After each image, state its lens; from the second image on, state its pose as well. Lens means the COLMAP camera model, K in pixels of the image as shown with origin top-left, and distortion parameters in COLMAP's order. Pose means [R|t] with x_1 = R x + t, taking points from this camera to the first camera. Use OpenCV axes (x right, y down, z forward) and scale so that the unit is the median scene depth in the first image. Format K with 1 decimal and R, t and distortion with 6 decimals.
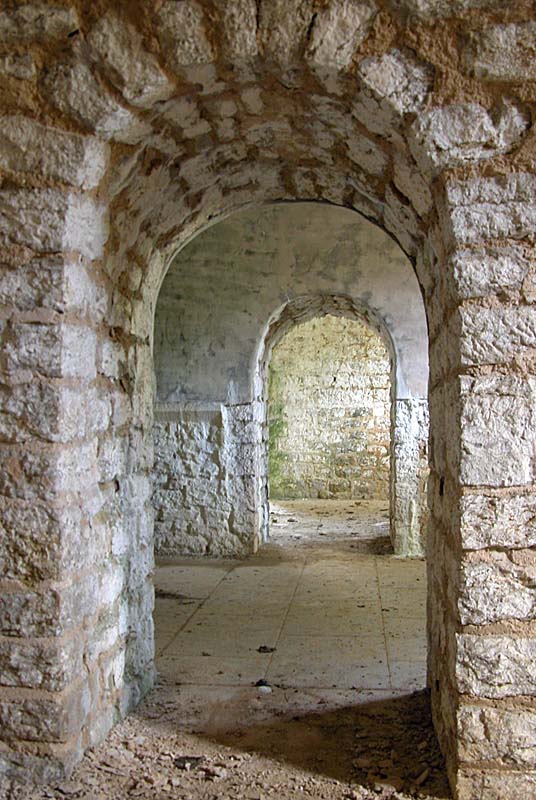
lens RADIAL K [[844.3, 0, 267.4], [0, 844.3, 413.2], [0, 0, 1]] dist [-0.198921, 0.204272]
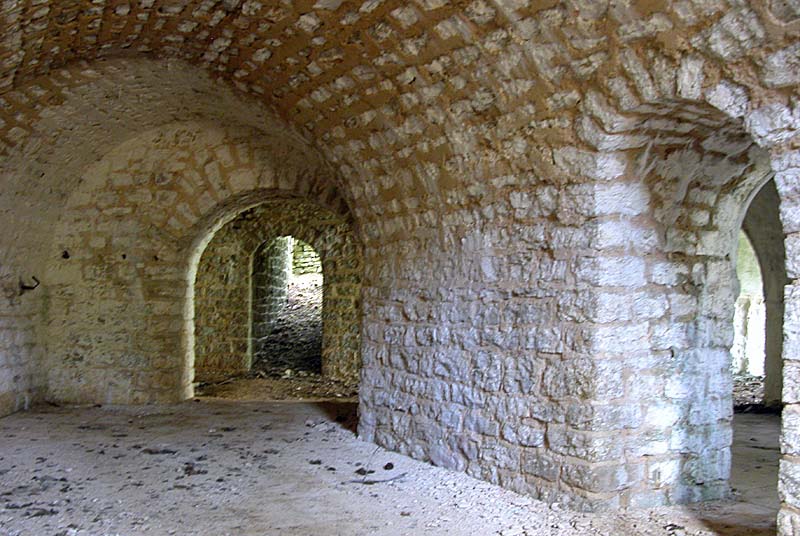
lens RADIAL K [[844.3, 0, 395.8], [0, 844.3, 320.7], [0, 0, 1]] dist [-0.198921, 0.204272]
pose [[0.561006, 0.027660, -0.827350, 1.000001], [-0.009683, 0.999593, 0.026852, -0.013810], [0.827755, -0.007053, 0.561045, -0.370822]]
